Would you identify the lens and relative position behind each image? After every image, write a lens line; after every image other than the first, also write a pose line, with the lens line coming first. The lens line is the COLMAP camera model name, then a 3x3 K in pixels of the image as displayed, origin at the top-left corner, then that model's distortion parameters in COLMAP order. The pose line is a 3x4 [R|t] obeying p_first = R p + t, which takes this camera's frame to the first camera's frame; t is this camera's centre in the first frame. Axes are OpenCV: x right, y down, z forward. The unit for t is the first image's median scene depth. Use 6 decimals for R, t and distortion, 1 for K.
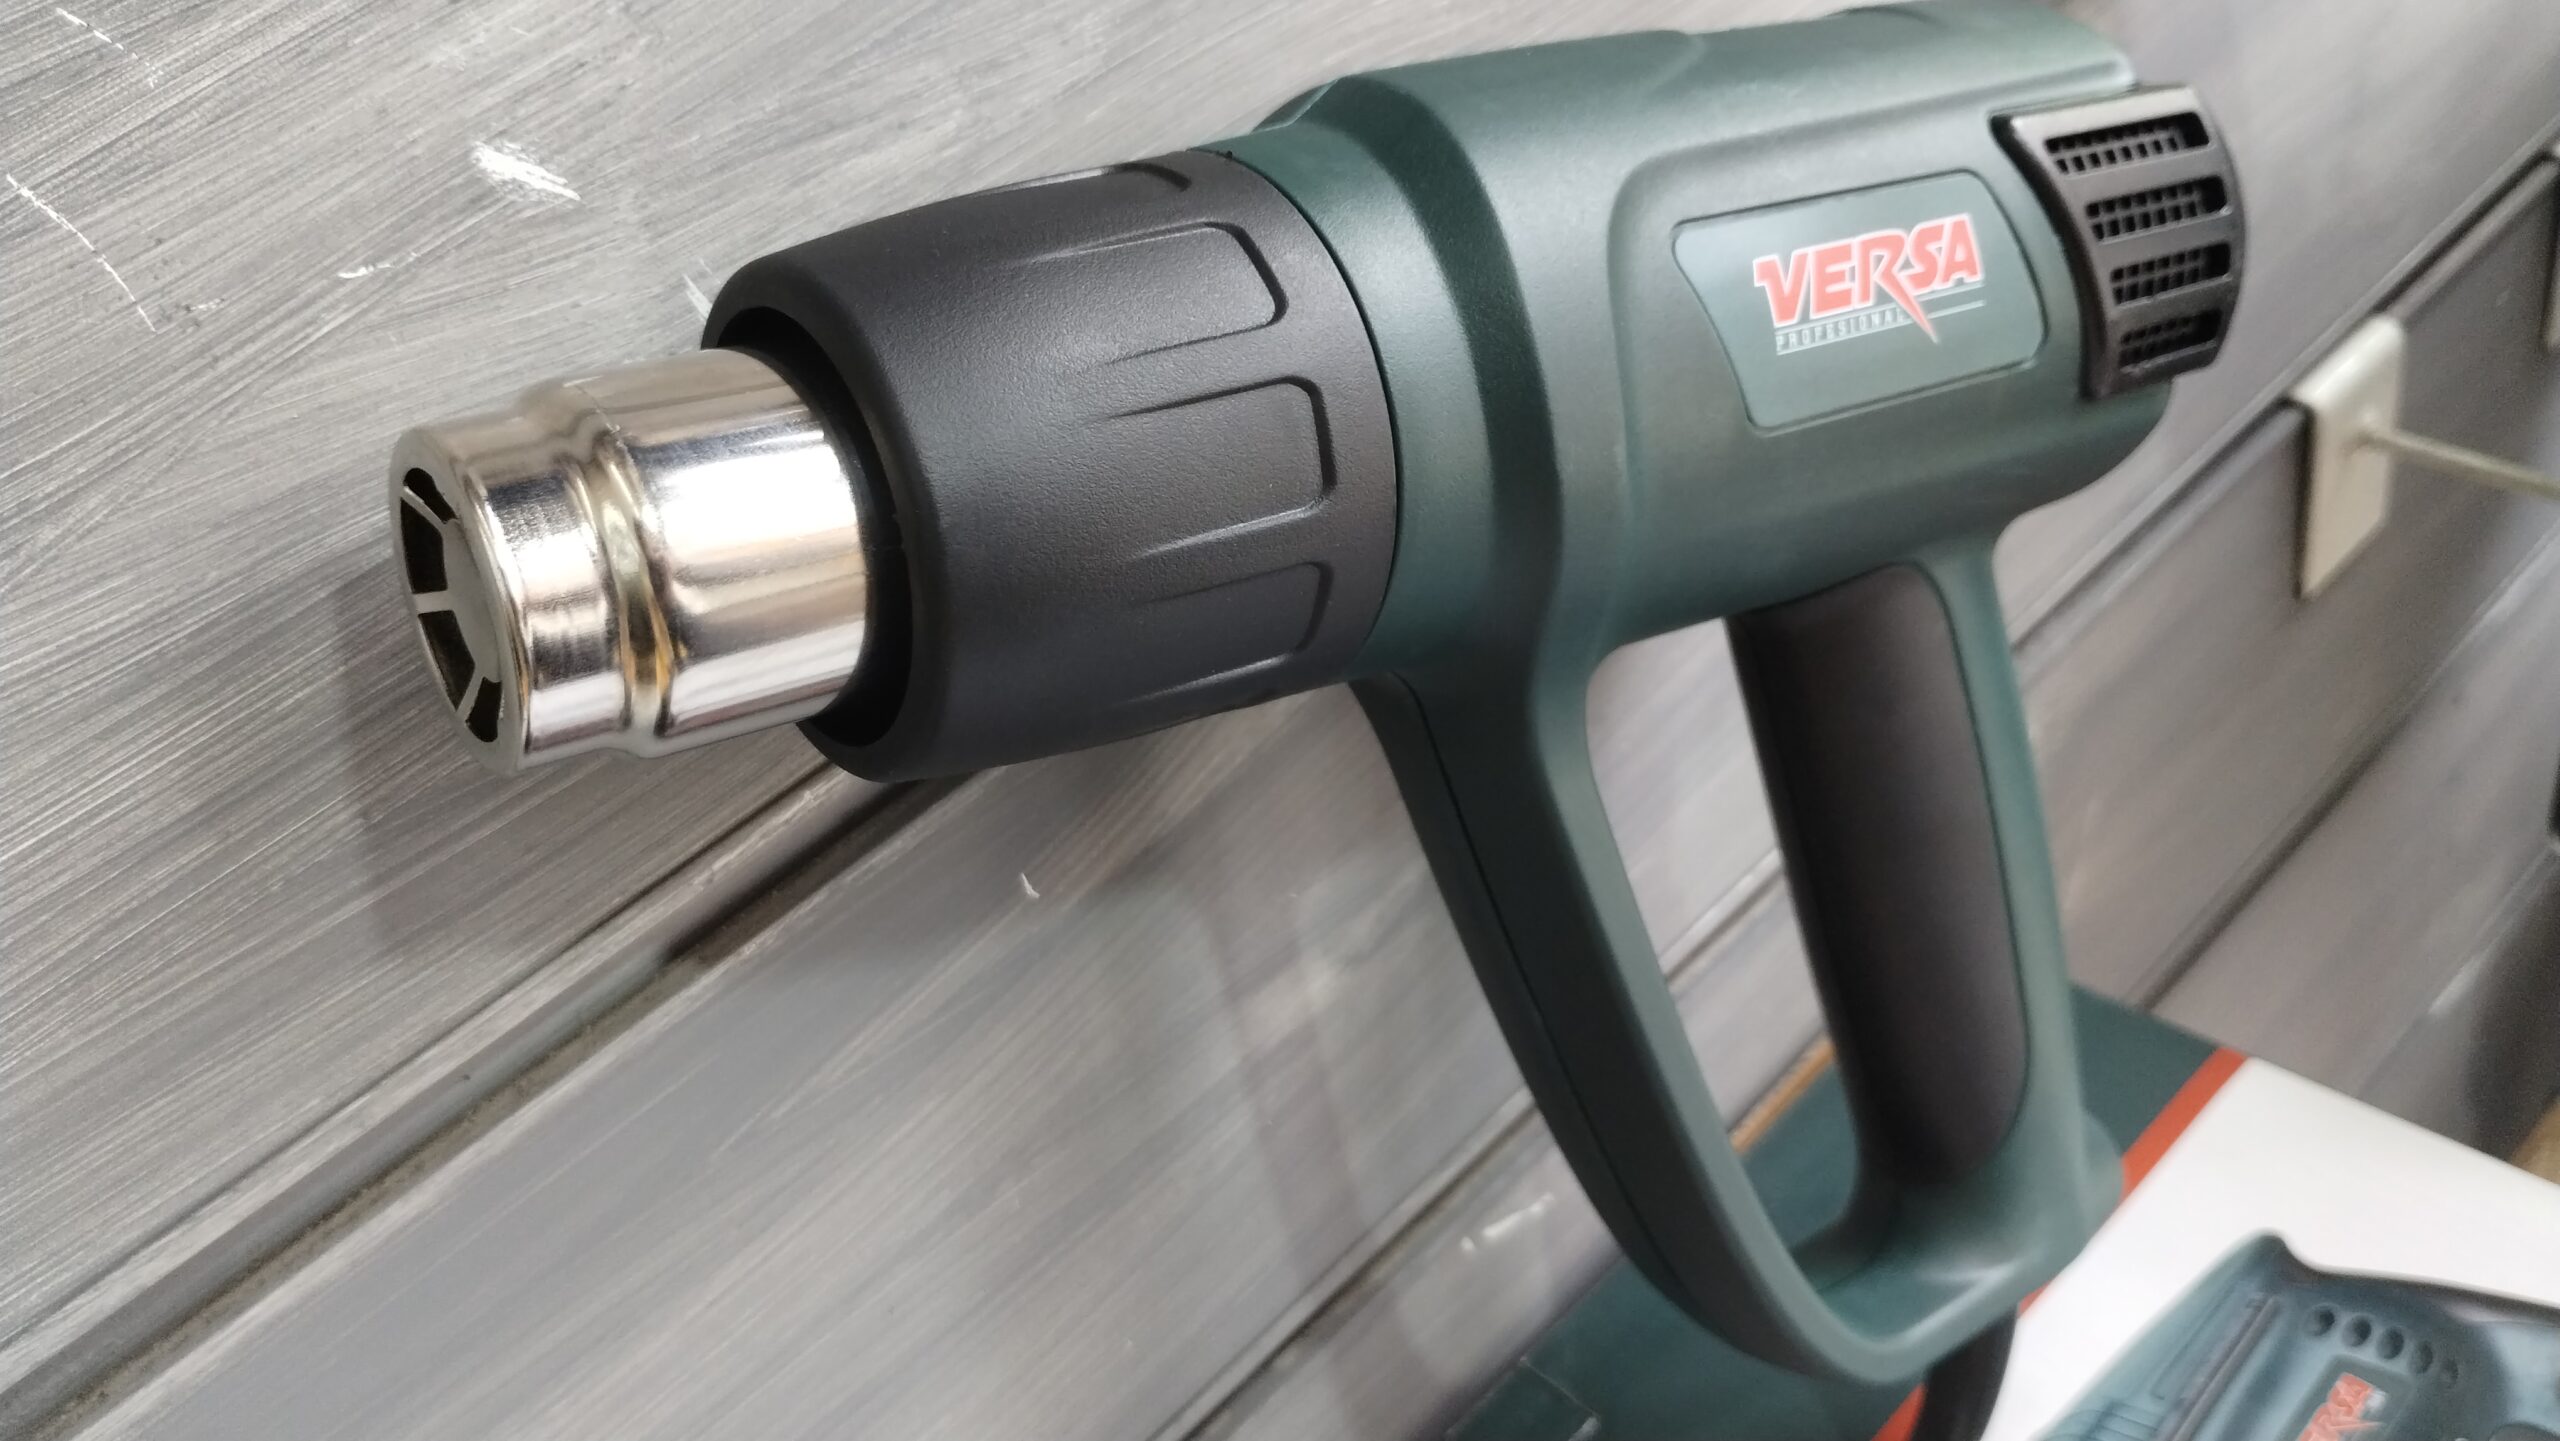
lens RADIAL K [[2291.2, 0, 1302.8], [0, 2291.2, 713.3], [0, 0, 1]] dist [0.044282, -0.070136]
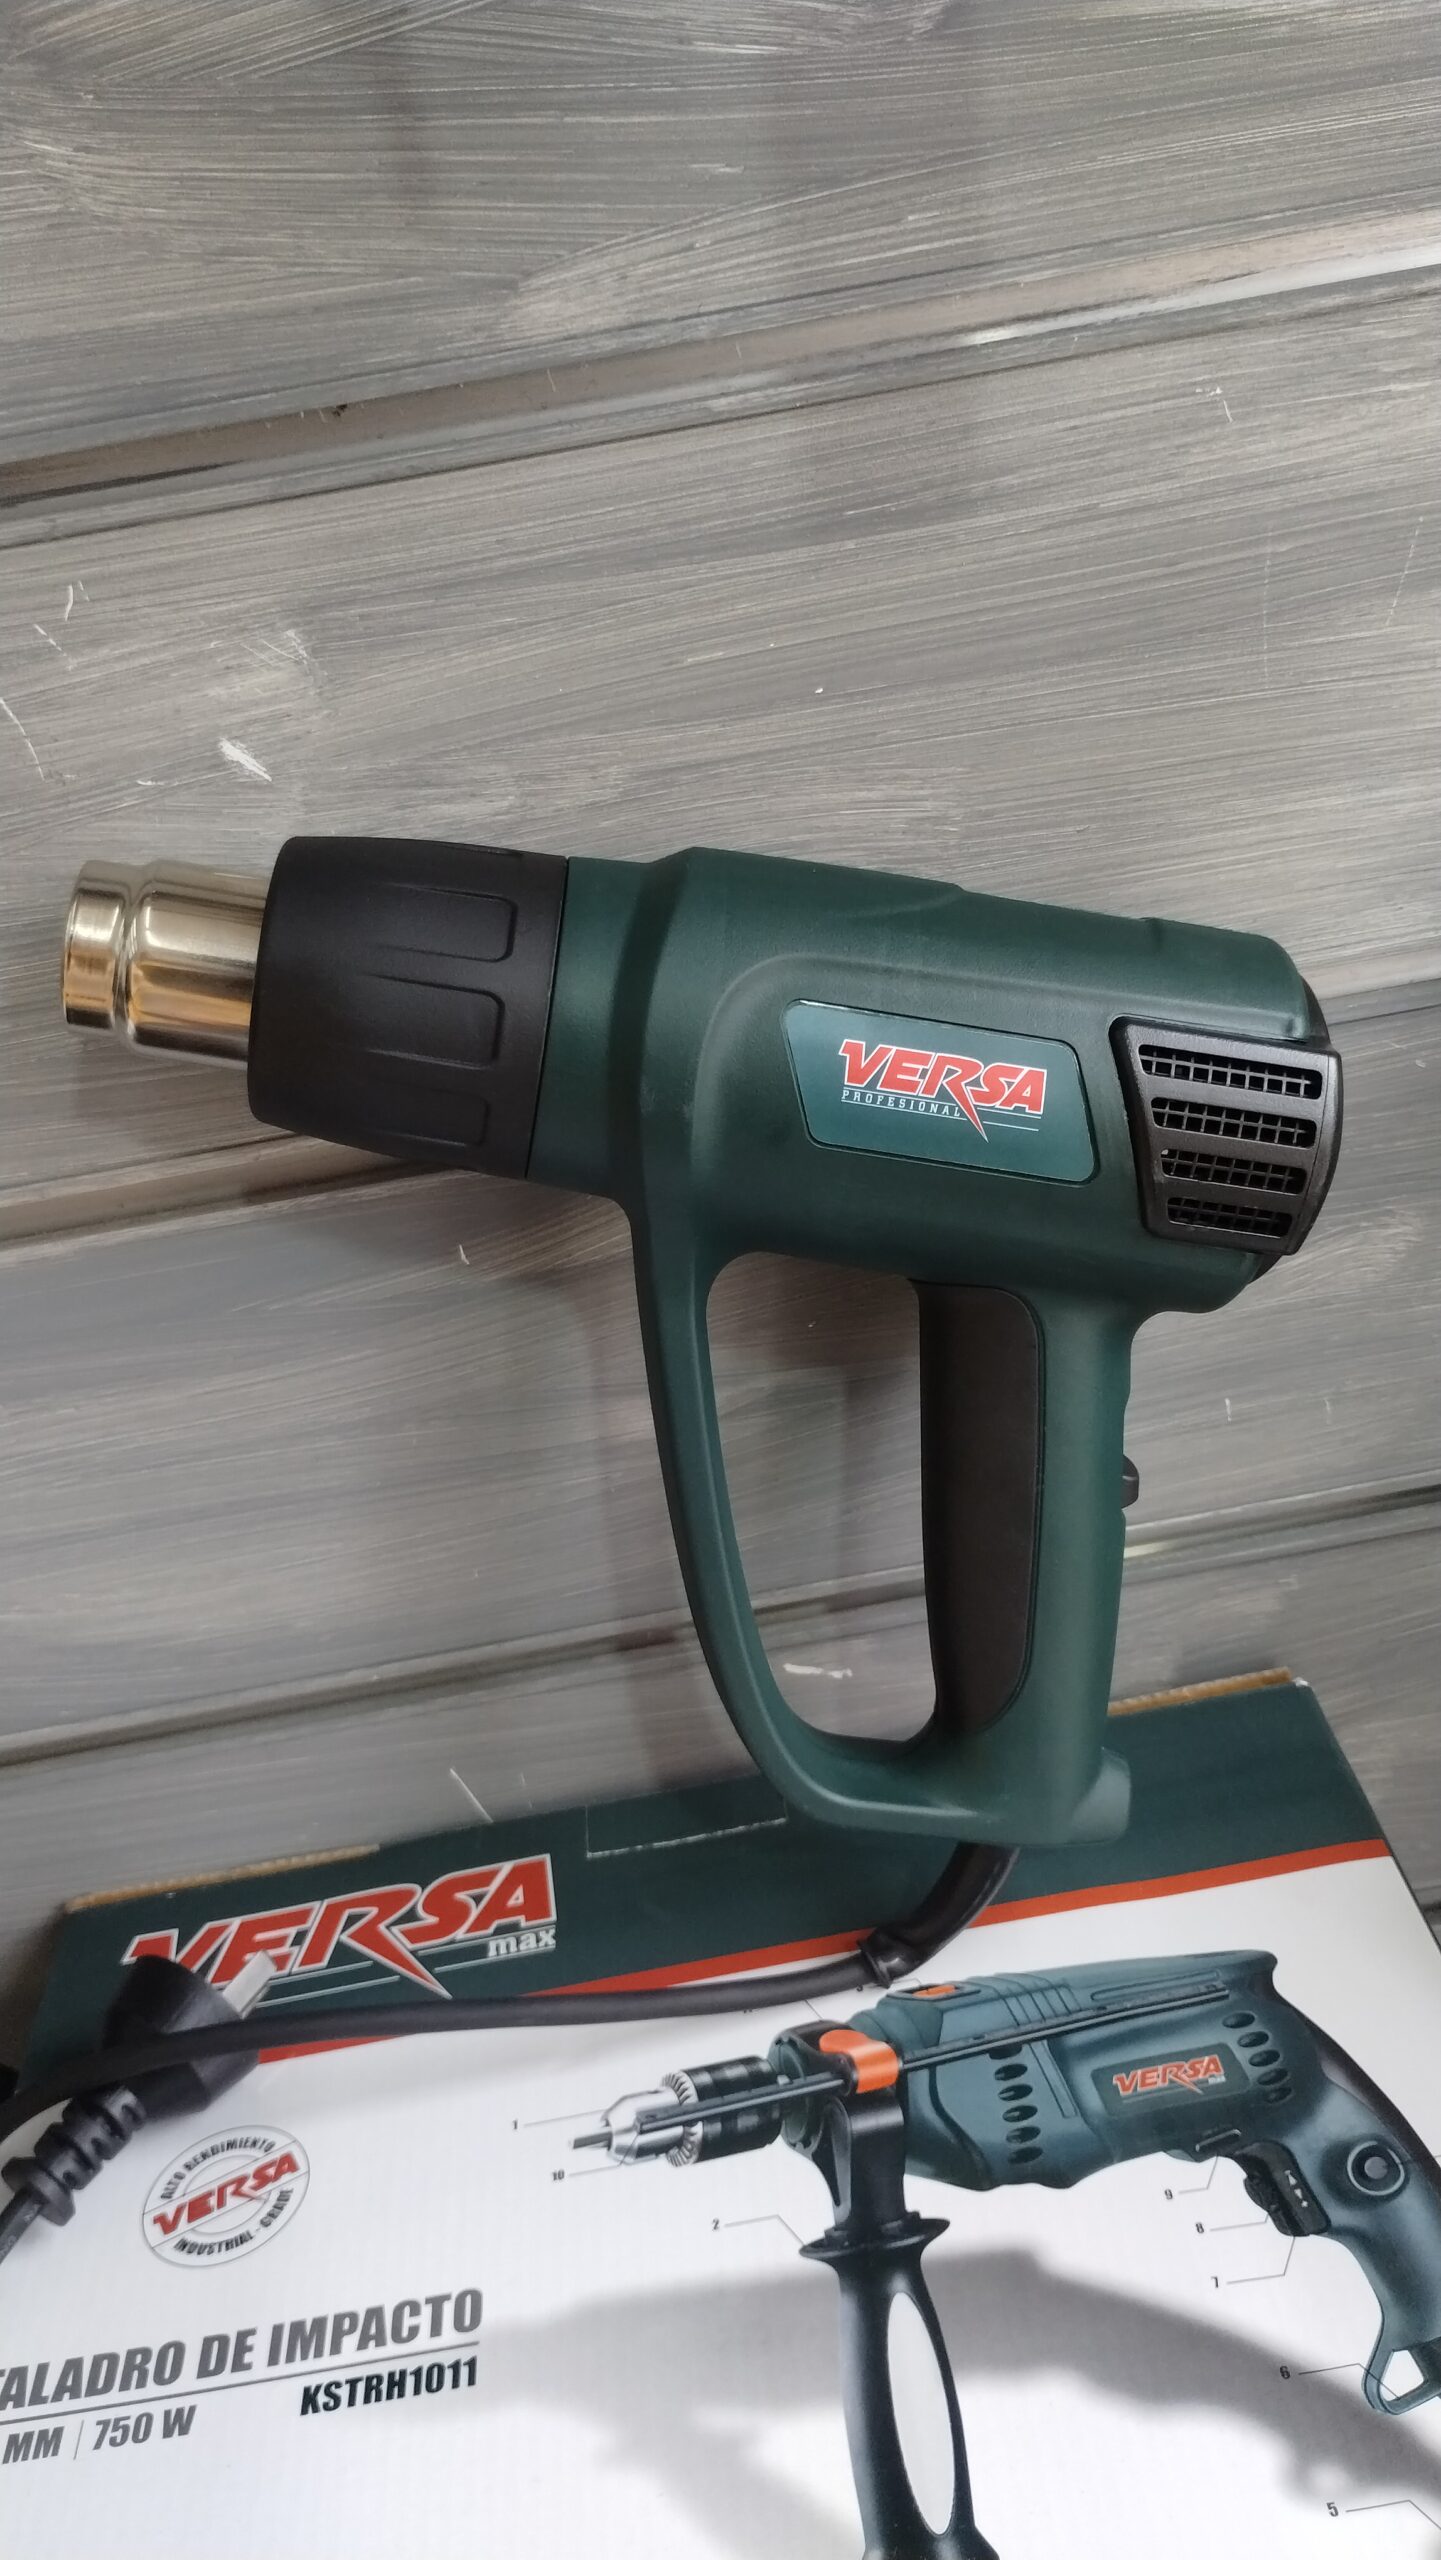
lens RADIAL K [[2135.7, 0, 598.6], [0, 2135.7, 1246.3], [0, 0, 1]] dist [0.038269, -0.068365]
pose [[0.789485, 0.399218, -0.466195, 0.781218], [-0.398245, 0.911153, 0.105836, -0.151855], [0.467026, 0.102104, 0.878329, -0.337540]]
